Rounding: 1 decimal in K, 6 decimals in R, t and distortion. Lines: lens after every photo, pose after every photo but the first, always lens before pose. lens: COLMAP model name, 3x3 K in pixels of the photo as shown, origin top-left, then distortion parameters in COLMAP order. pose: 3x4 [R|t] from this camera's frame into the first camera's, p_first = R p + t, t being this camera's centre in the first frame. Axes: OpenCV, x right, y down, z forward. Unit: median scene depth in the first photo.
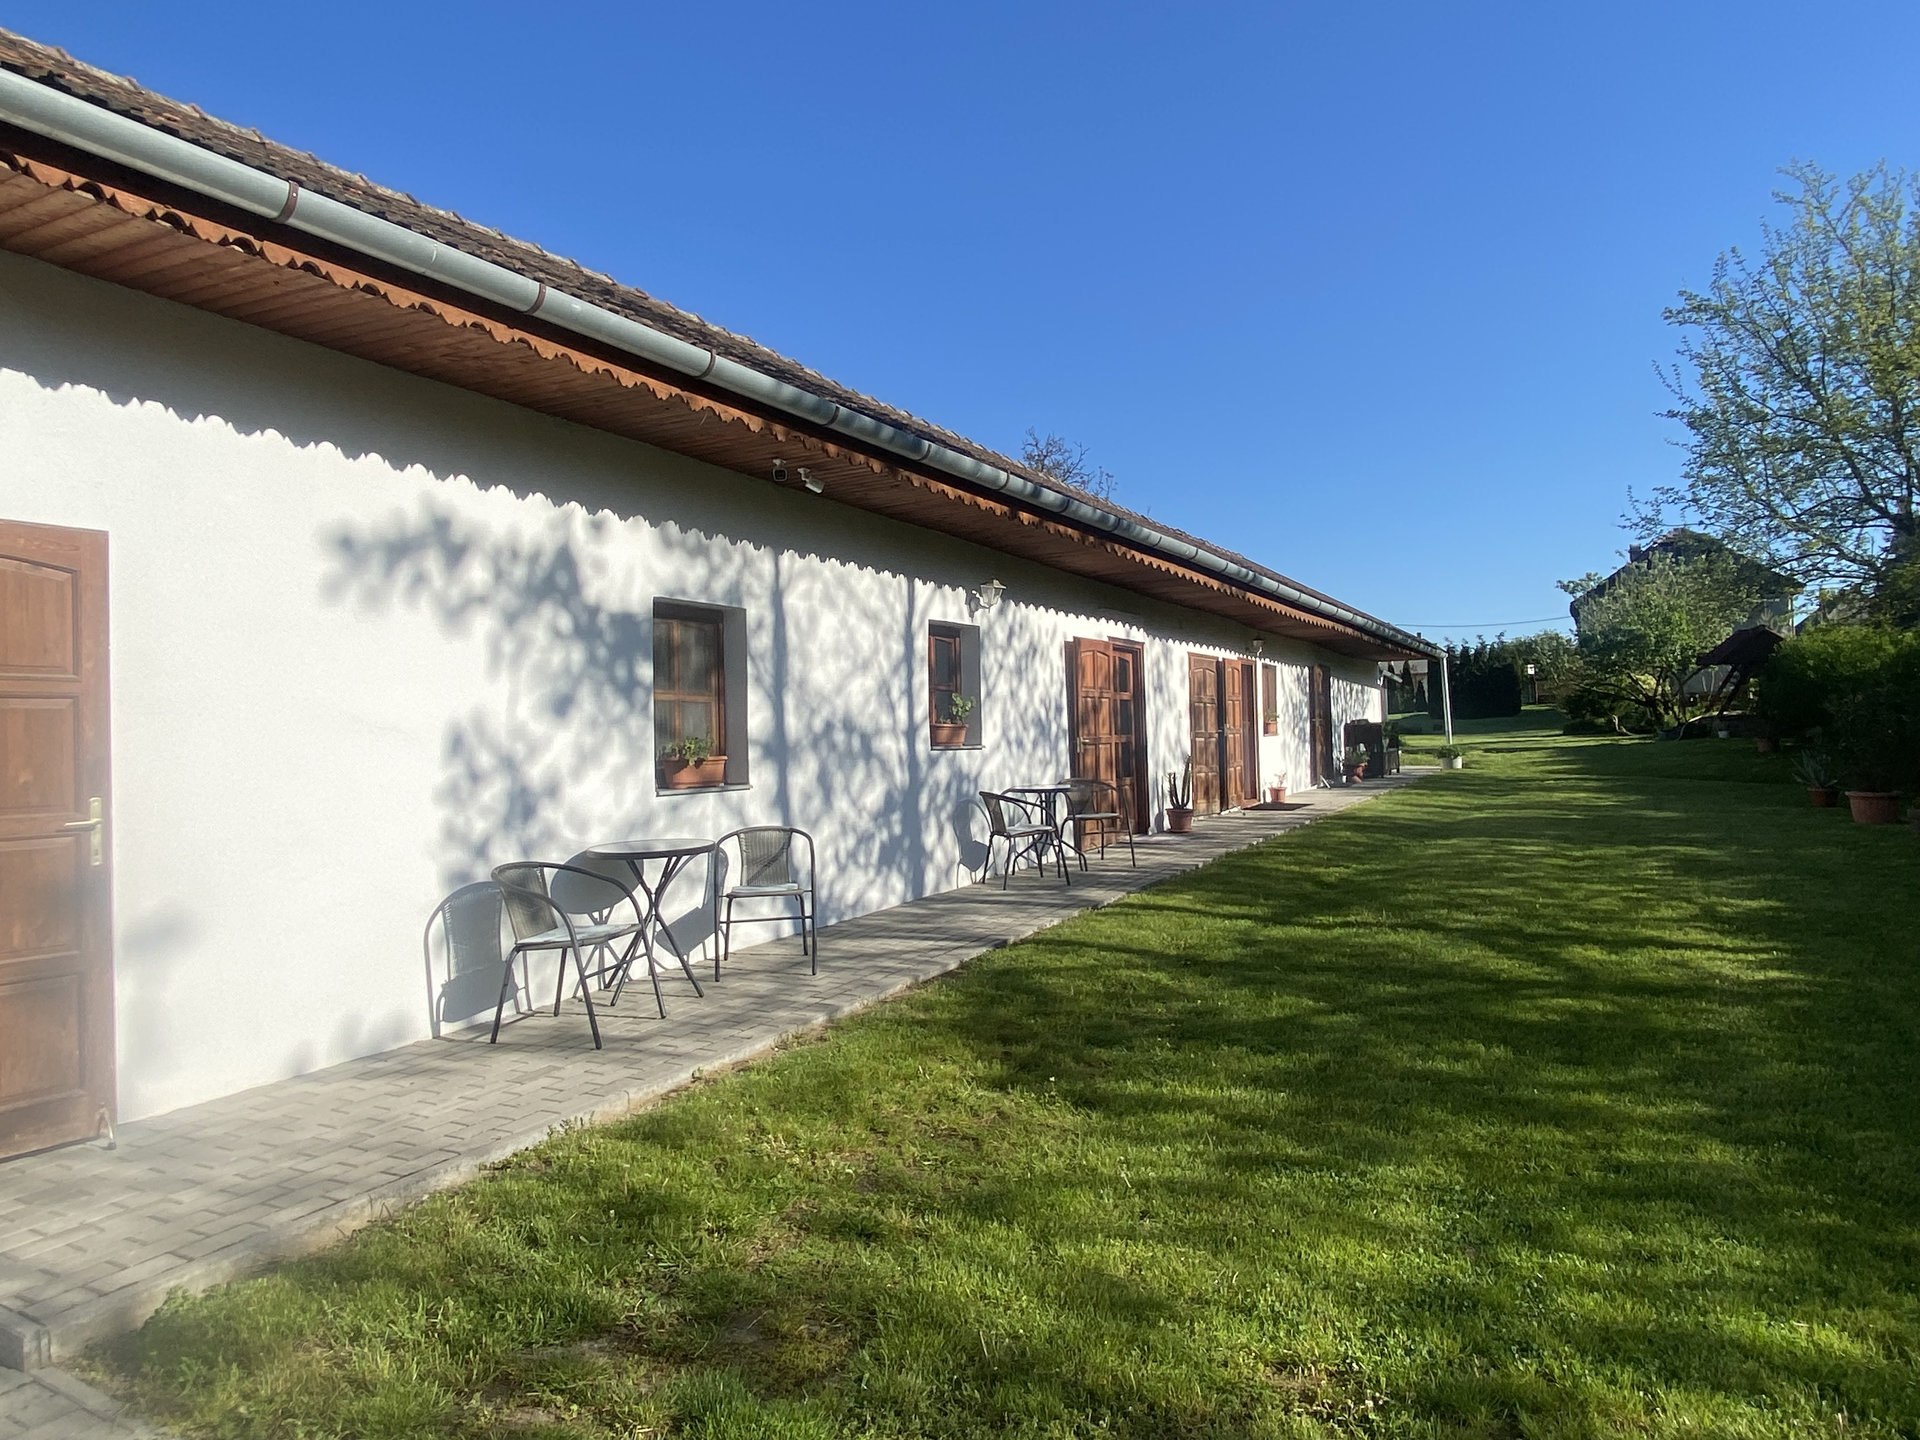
lens RADIAL K [[1186.3, 0, 948.9], [0, 1186.3, 720.0], [0, 0, 1]] dist [-0.000545, -0.000854]
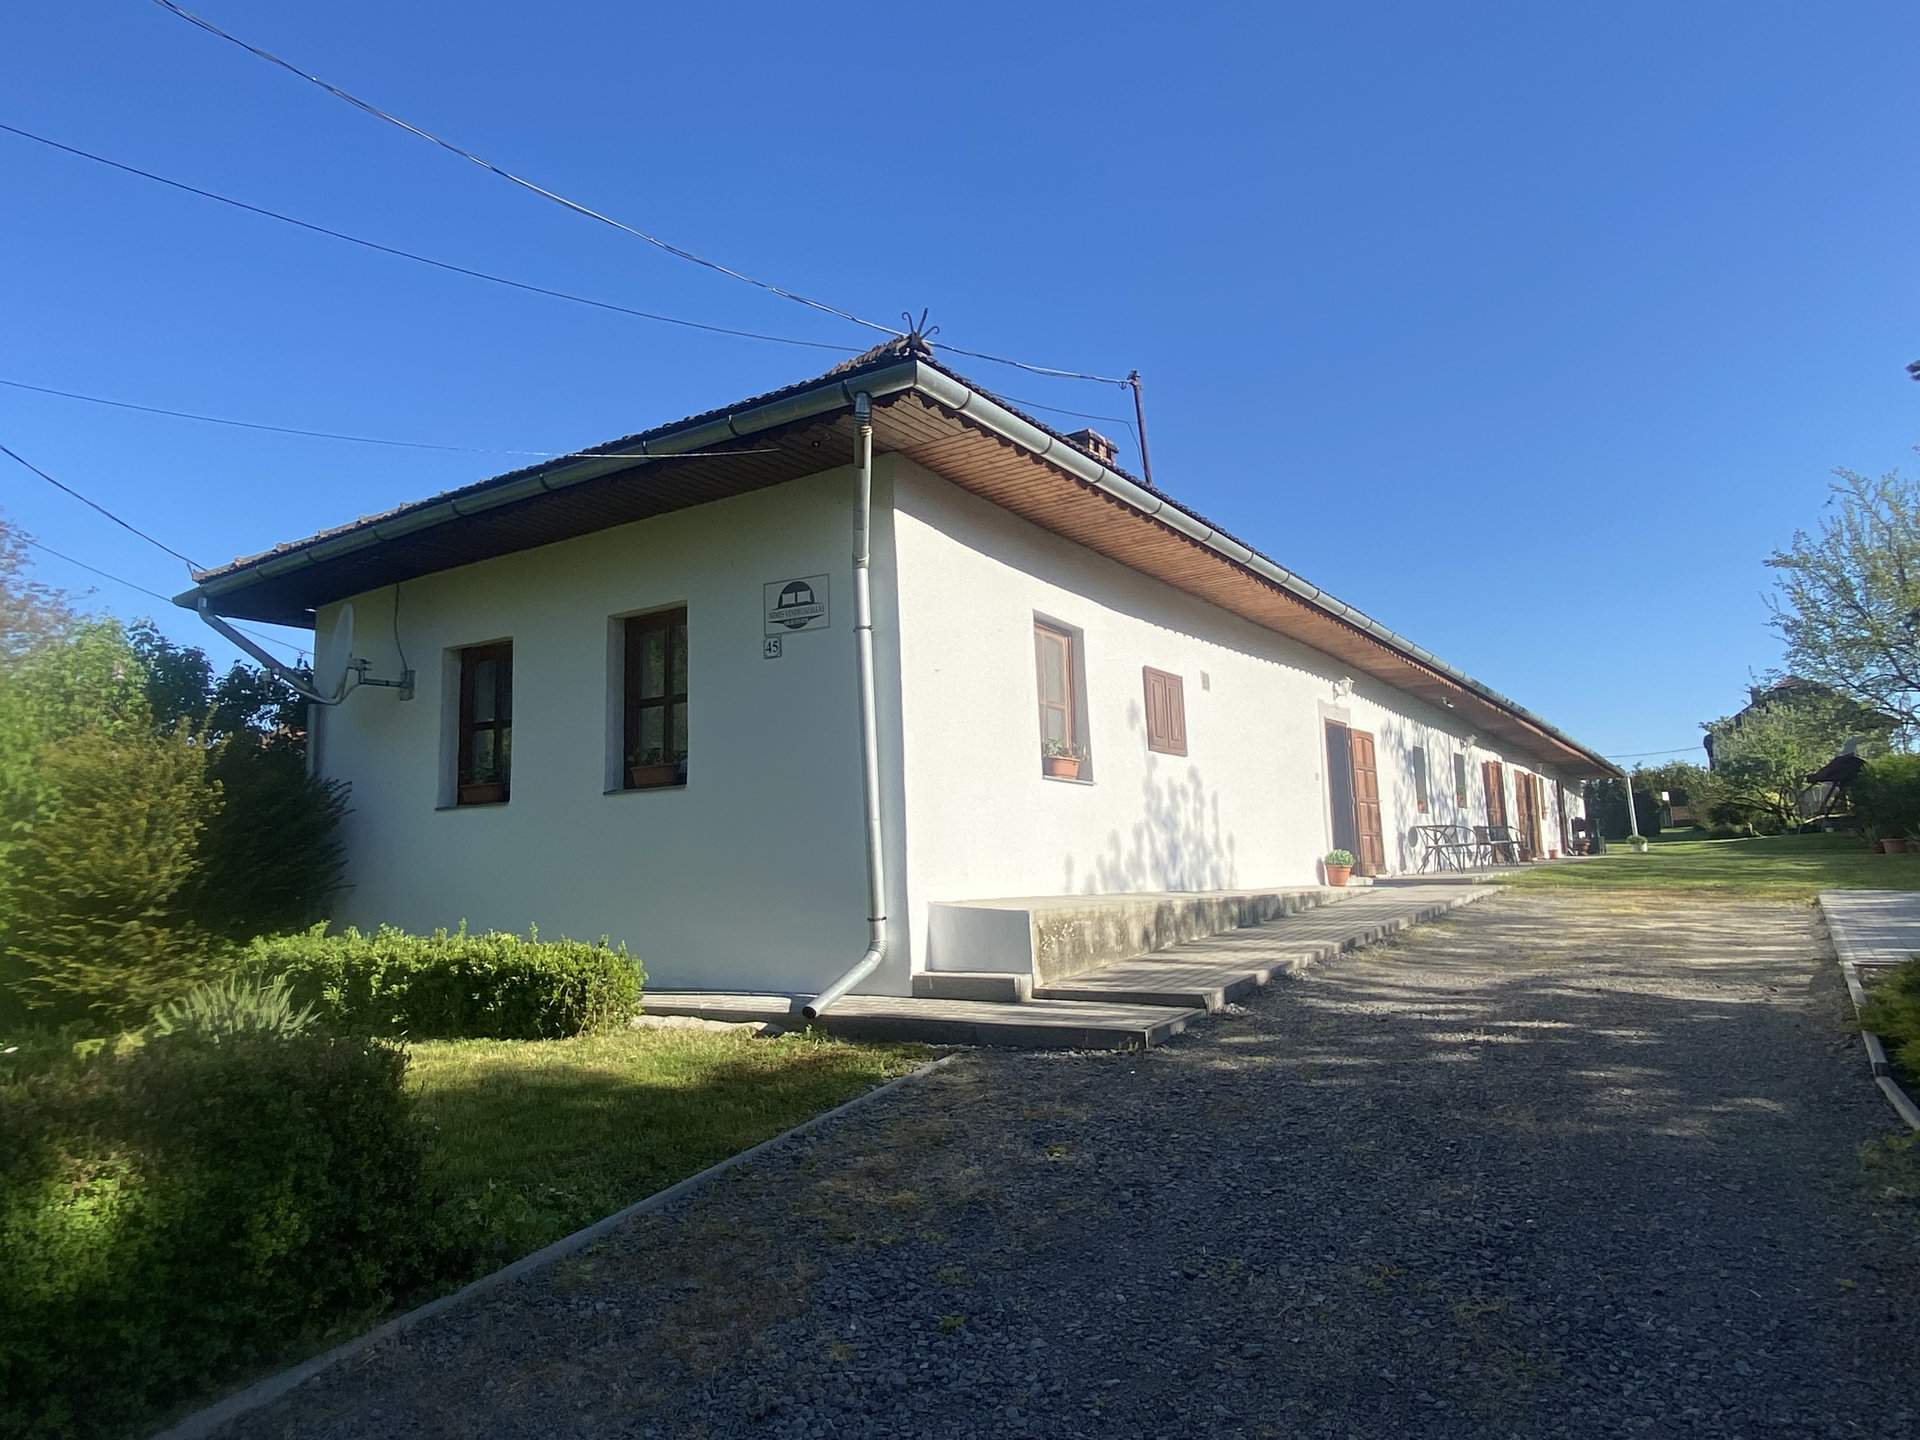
lens RADIAL K [[1186.3, 0, 970.7], [0, 1186.3, 713.3], [0, 0, 1]] dist [-0.000545, -0.000854]
pose [[0.997953, -0.005856, -0.063686, -0.289000], [-0.001654, 0.993103, -0.117232, 0.041632], [0.063933, 0.117098, 0.991060, -0.499763]]
